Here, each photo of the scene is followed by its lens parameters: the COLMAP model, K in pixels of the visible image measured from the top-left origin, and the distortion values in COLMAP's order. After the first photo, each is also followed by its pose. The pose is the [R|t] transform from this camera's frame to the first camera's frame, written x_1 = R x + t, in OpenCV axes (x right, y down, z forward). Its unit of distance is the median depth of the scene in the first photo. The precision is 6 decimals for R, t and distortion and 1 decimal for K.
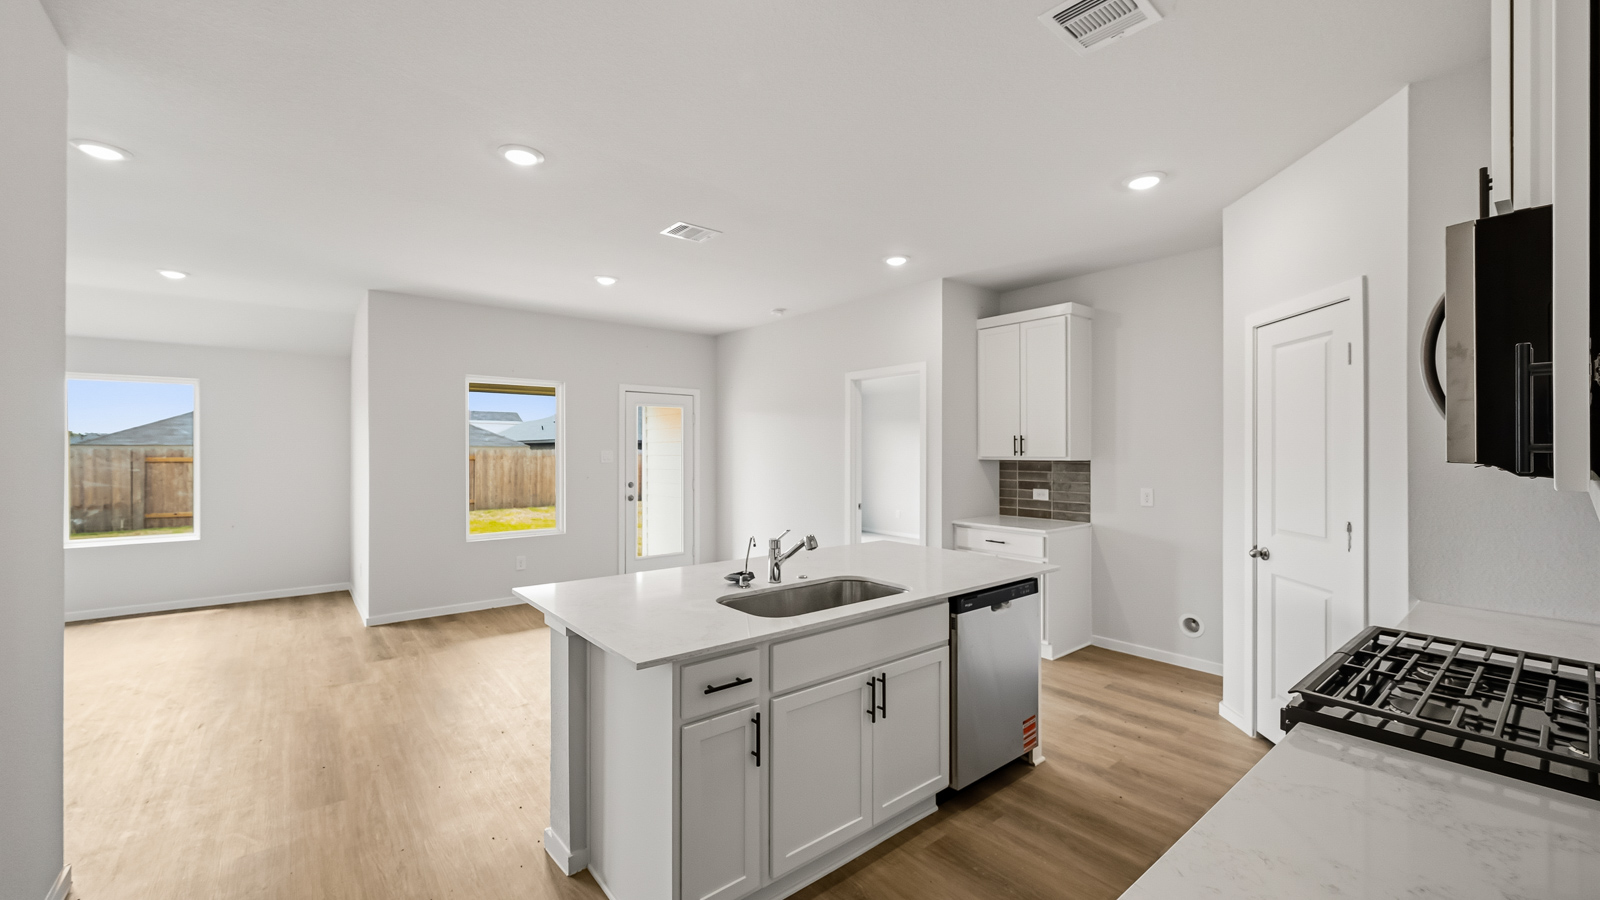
lens RADIAL K [[632.0, 0, 796.3], [0, 632.0, 452.7], [0, 0, 1]] dist [-0.000482, -0.000266]
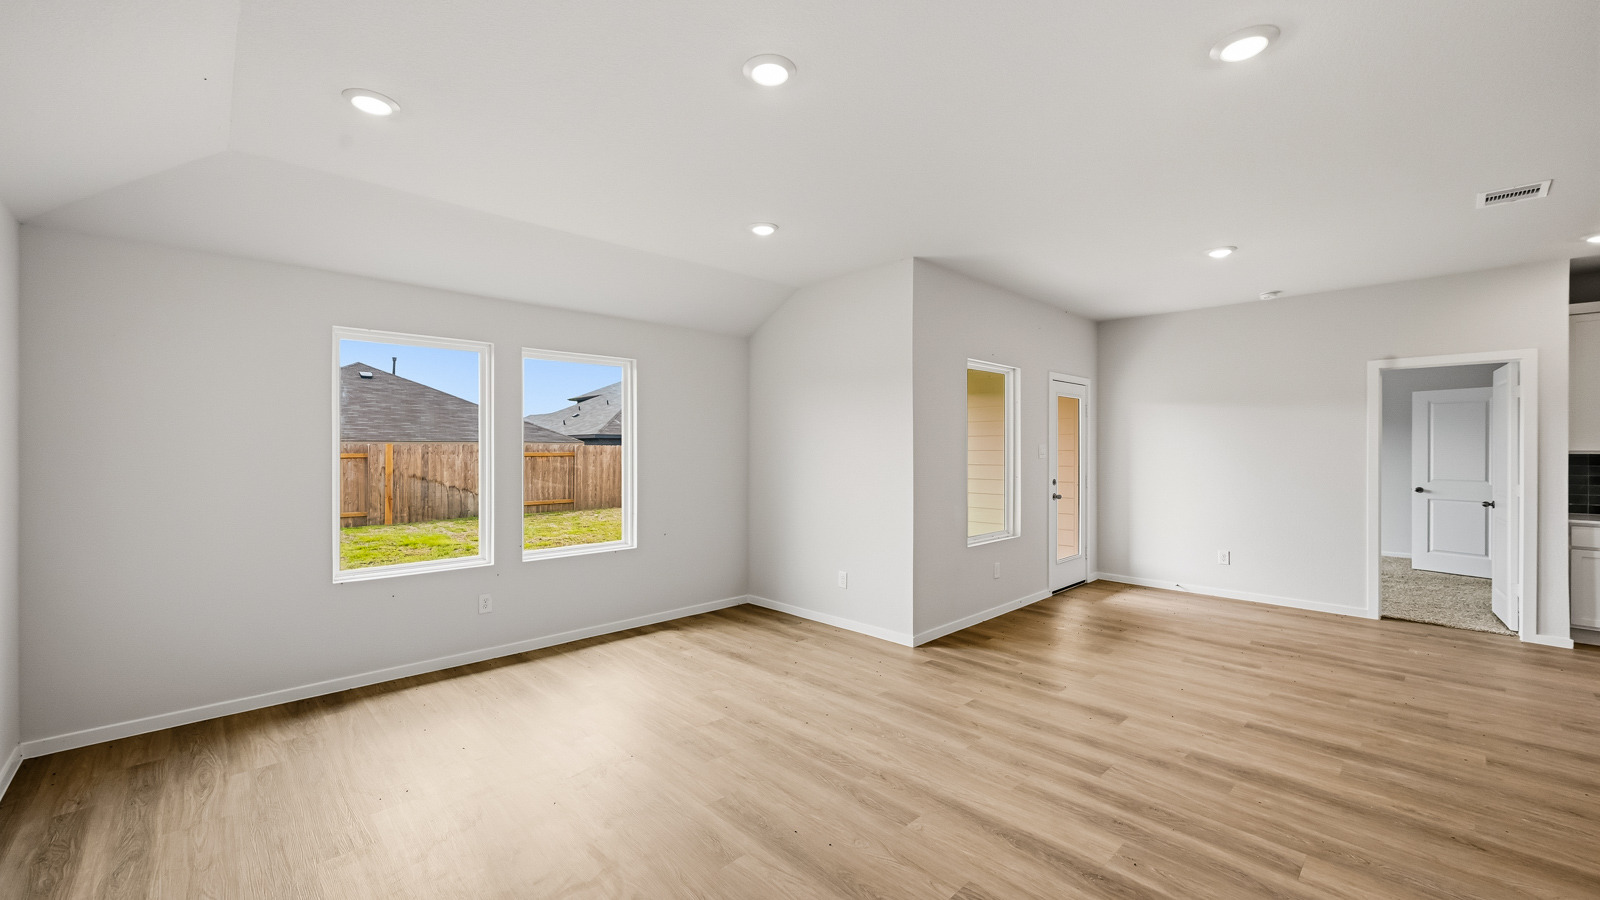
lens RADIAL K [[632.0, 0, 796.3], [0, 632.0, 452.7], [0, 0, 1]] dist [-0.000482, -0.000266]
pose [[0.996437, -0.000041, 0.084335, -0.747472], [-0.000463, 0.999982, 0.005954, 0.003182], [-0.084334, -0.005971, 0.996420, 0.129152]]
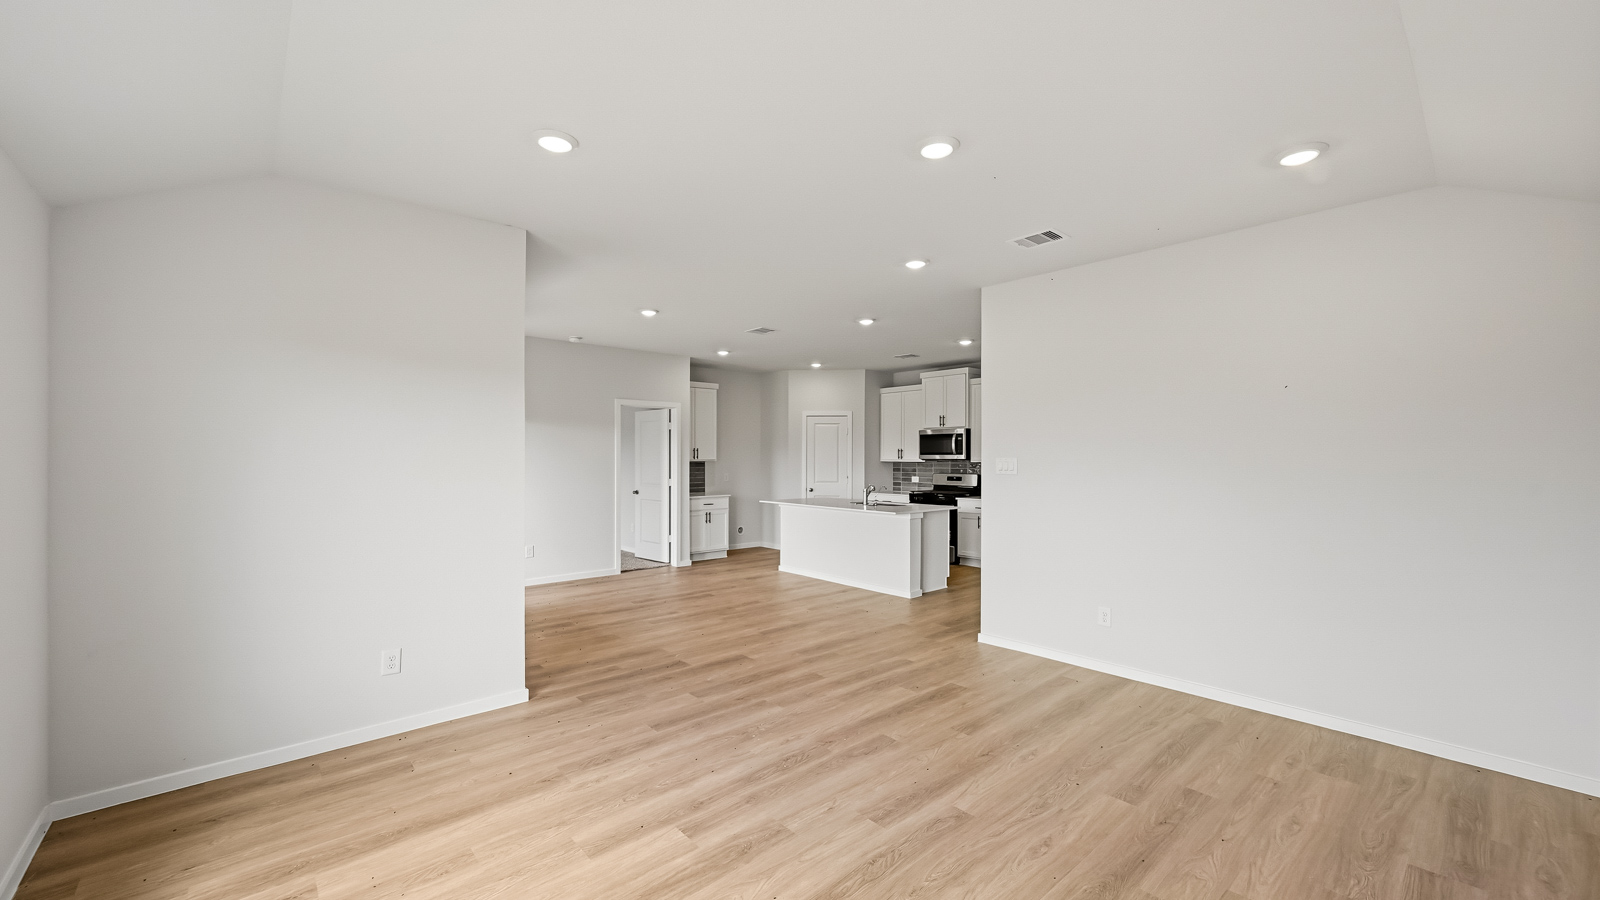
lens RADIAL K [[632.0, 0, 796.3], [0, 632.0, 452.7], [0, 0, 1]] dist [-0.000482, -0.000266]
pose [[-0.046270, 0.005237, 0.998915, -1.156757], [-0.000361, 0.999986, -0.005260, -0.002642], [-0.998929, -0.000604, -0.046267, 0.599191]]
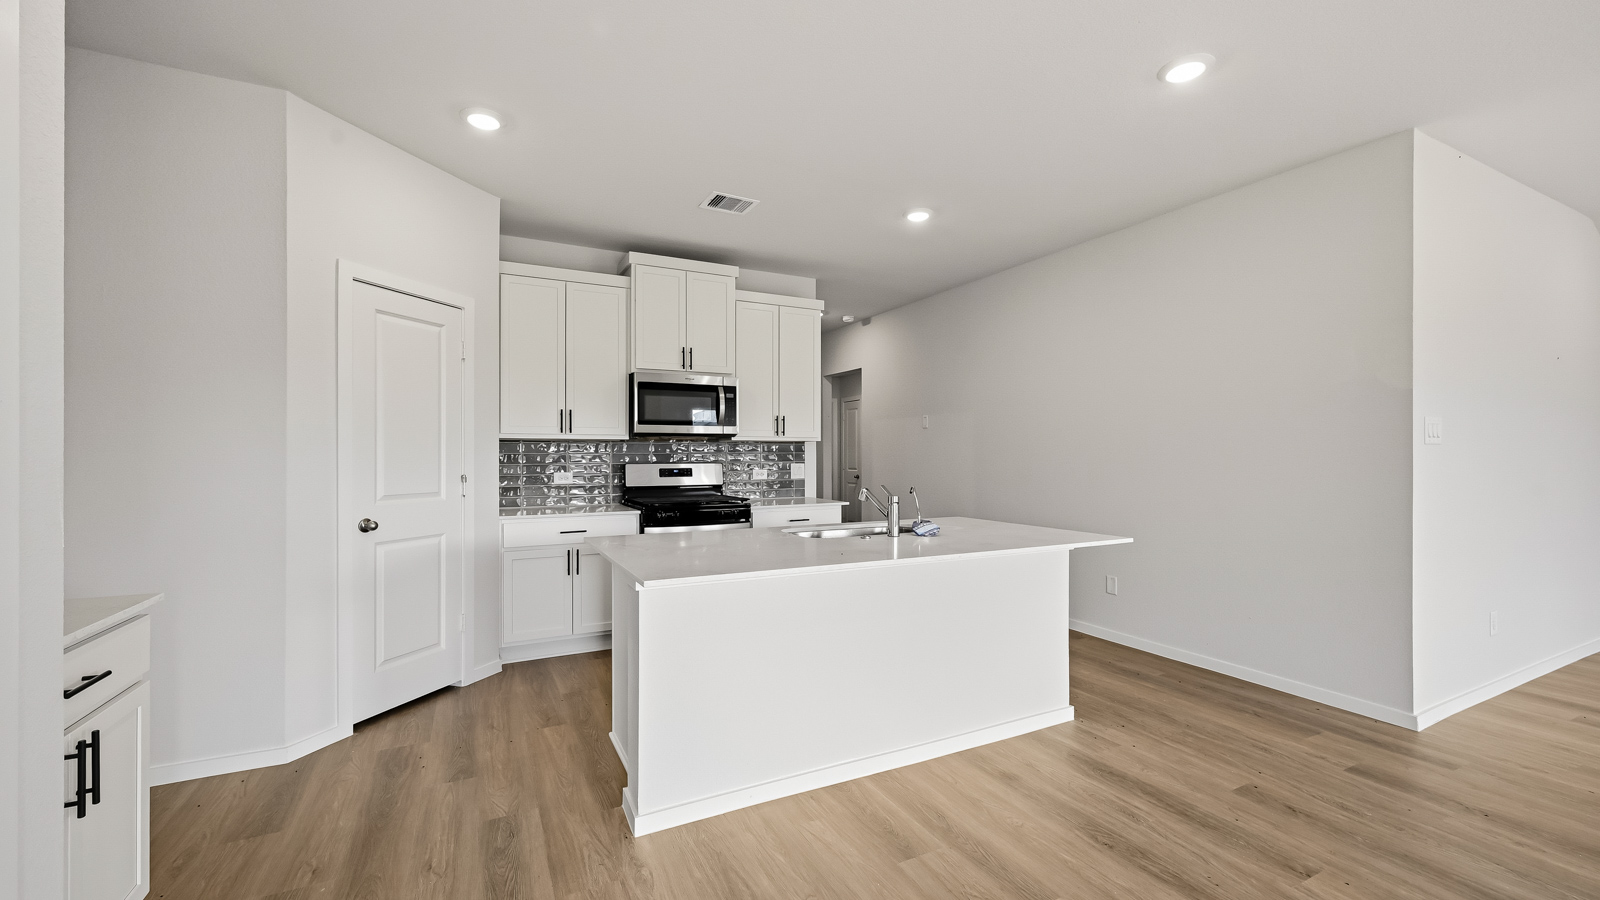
lens RADIAL K [[632.0, 0, 796.3], [0, 632.0, 452.7], [0, 0, 1]] dist [-0.000482, -0.000266]
pose [[-0.976736, -0.000100, 0.214447, -0.042743], [-0.000509, 0.999998, -0.001853, 0.026591], [-0.214446, -0.001919, -0.976734, 0.880671]]
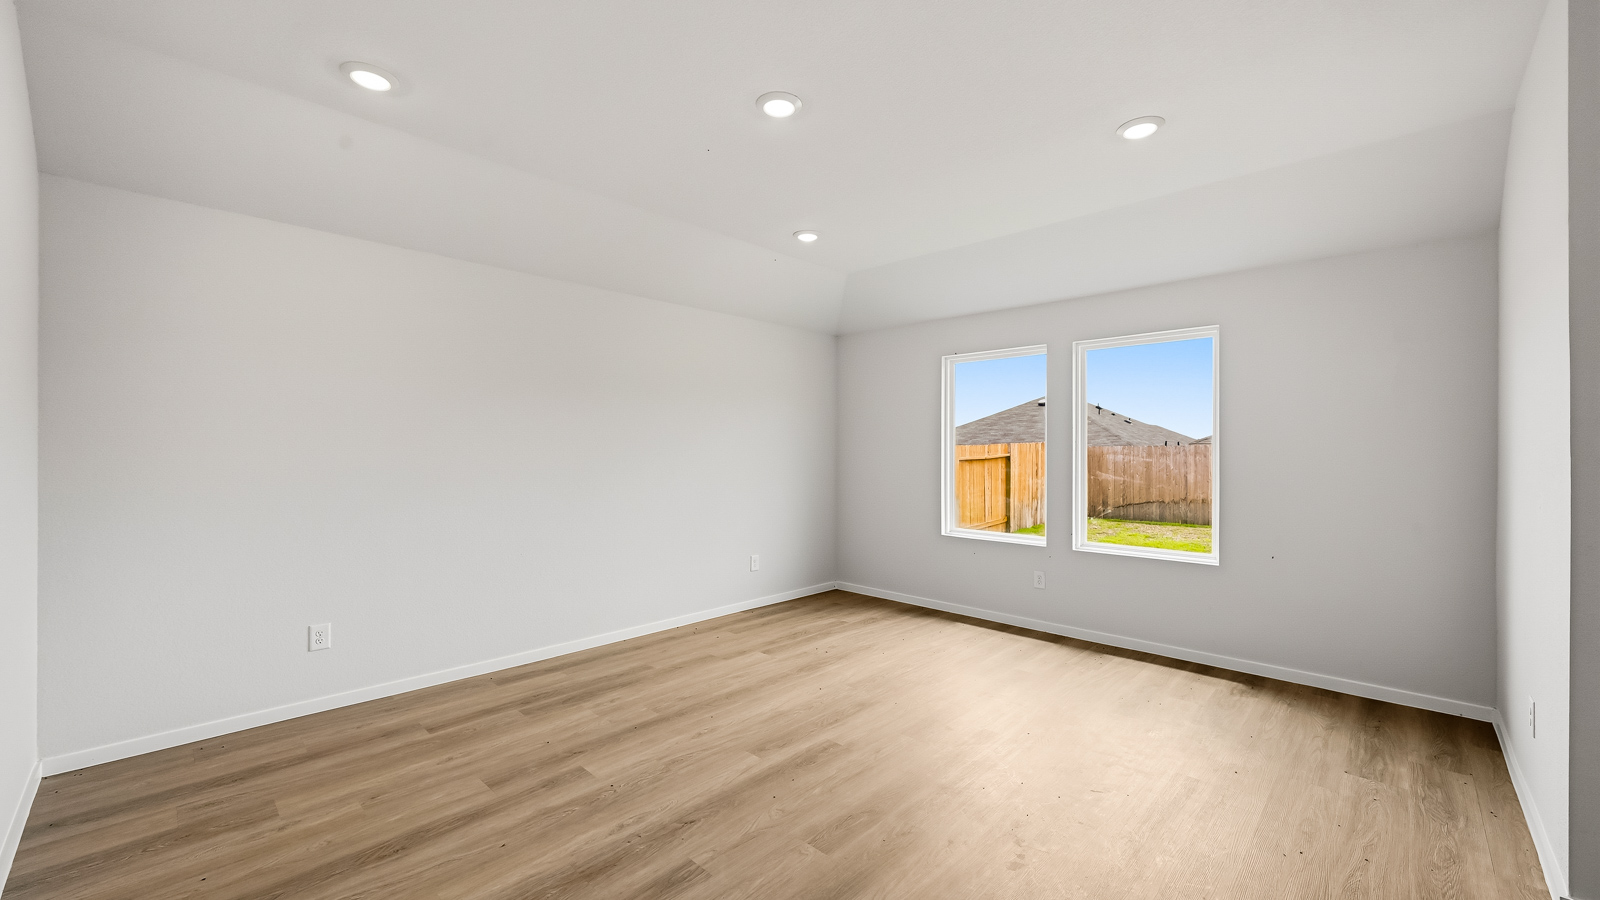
lens RADIAL K [[627.8, 0, 800.0], [0, 627.8, 450.0], [0, 0, 1]] dist [0.001495, 0.000078]
pose [[0.125640, -0.003442, -0.992070, -0.319973], [-0.006159, 0.999972, -0.004250, 0.018687], [0.992057, 0.006644, 0.125615, 0.447930]]
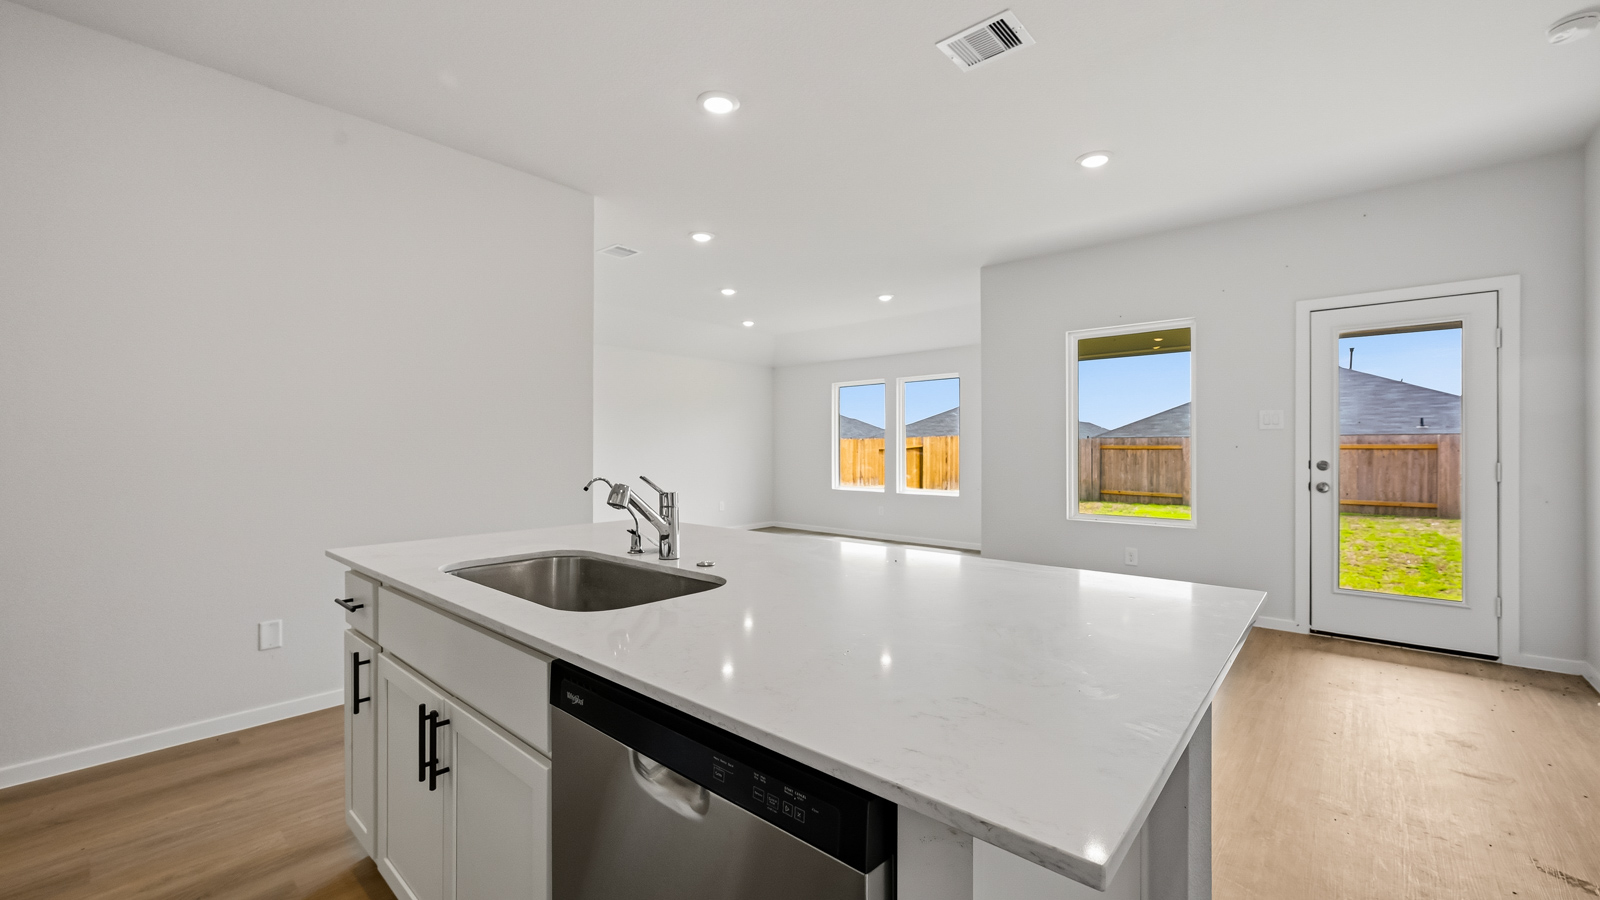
lens RADIAL K [[632.0, 0, 796.3], [0, 632.0, 452.7], [0, 0, 1]] dist [-0.000482, -0.000266]
pose [[0.160550, 0.005028, -0.987015, 0.261907], [-0.000936, 0.999987, 0.004942, 0.037667], [0.987027, 0.000130, 0.160553, 0.434405]]
